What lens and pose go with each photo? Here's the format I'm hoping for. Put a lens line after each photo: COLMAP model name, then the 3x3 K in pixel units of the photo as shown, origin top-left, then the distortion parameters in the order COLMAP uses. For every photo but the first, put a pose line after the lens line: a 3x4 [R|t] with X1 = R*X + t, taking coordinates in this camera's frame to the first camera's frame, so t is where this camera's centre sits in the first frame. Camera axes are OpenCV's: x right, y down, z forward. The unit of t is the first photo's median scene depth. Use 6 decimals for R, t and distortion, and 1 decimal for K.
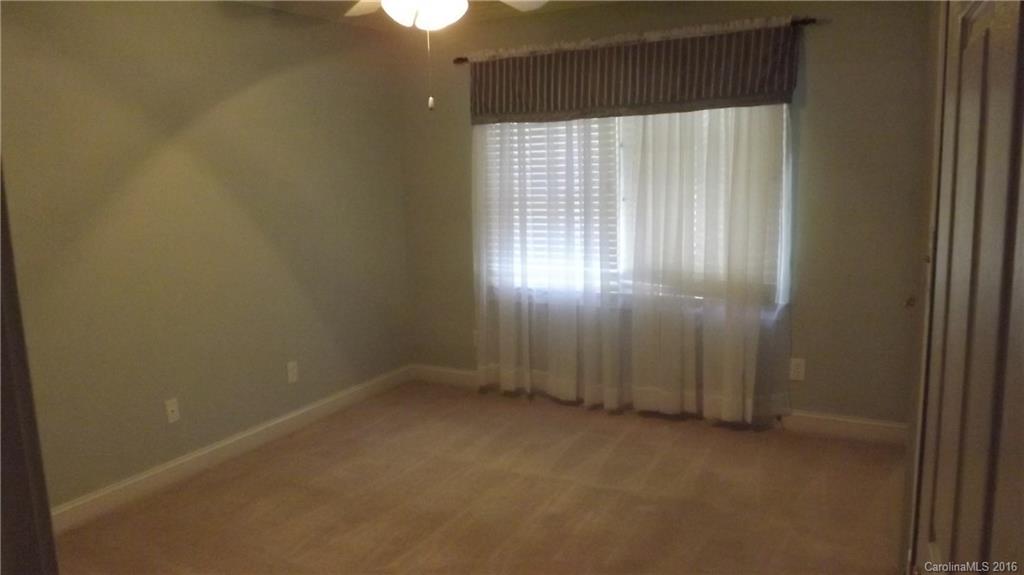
lens RADIAL K [[752.8, 0, 512.4], [0, 752.8, 285.2], [0, 0, 1]] dist [-0.015244, -0.000718]
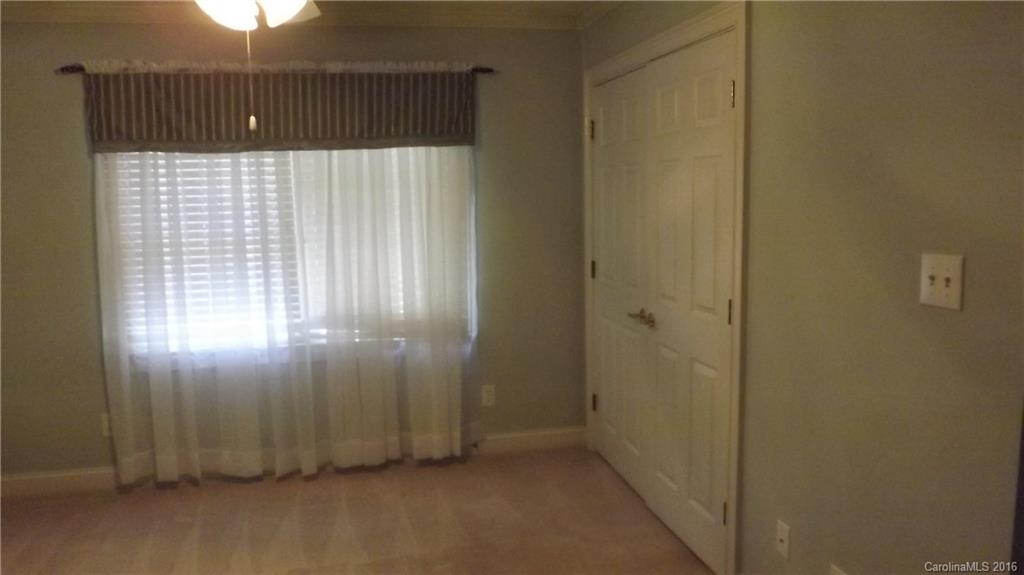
lens RADIAL K [[752.8, 0, 511.8], [0, 752.8, 287.6], [0, 0, 1]] dist [-0.015244, -0.000718]
pose [[0.765069, -0.070680, 0.640058, -0.247576], [0.100908, 0.994838, -0.010759, -0.023169], [-0.635993, 0.072818, 0.768252, 0.147169]]
